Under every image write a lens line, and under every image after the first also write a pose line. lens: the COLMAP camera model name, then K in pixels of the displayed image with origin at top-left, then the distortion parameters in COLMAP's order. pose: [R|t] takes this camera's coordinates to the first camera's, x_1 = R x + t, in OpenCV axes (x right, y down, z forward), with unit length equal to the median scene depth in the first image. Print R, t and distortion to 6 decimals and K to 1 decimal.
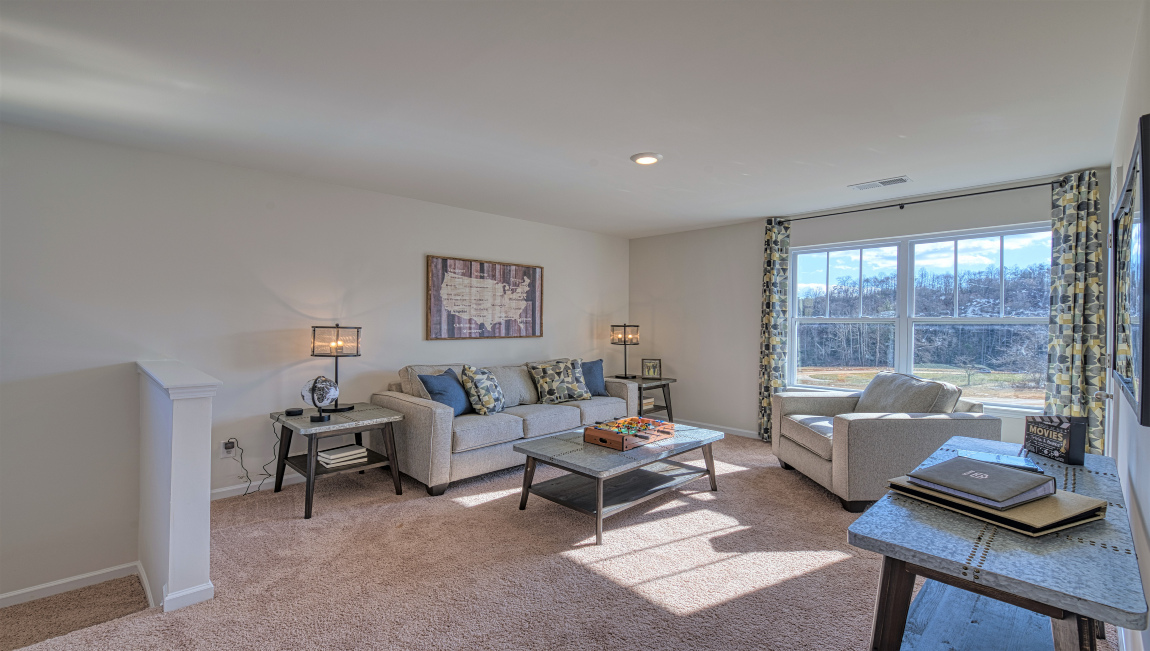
lens RADIAL K [[495.9, 0, 575.0], [0, 495.9, 325.5], [0, 0, 1]] dist [0.000158, -0.001257]
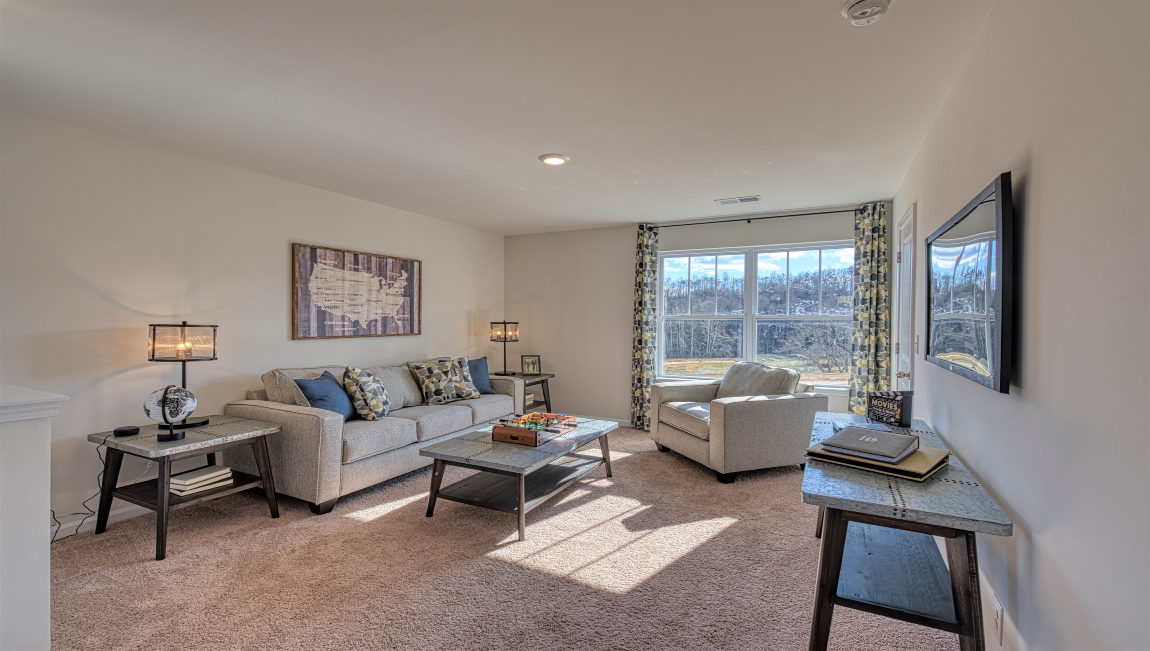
lens RADIAL K [[495.9, 0, 575.0], [0, 495.9, 325.5], [0, 0, 1]] dist [0.000158, -0.001257]
pose [[0.949615, -0.004222, 0.313390, -0.127163], [0.002242, 0.999975, 0.006676, -0.000530], [-0.313411, -0.005636, 0.949601, 0.011092]]
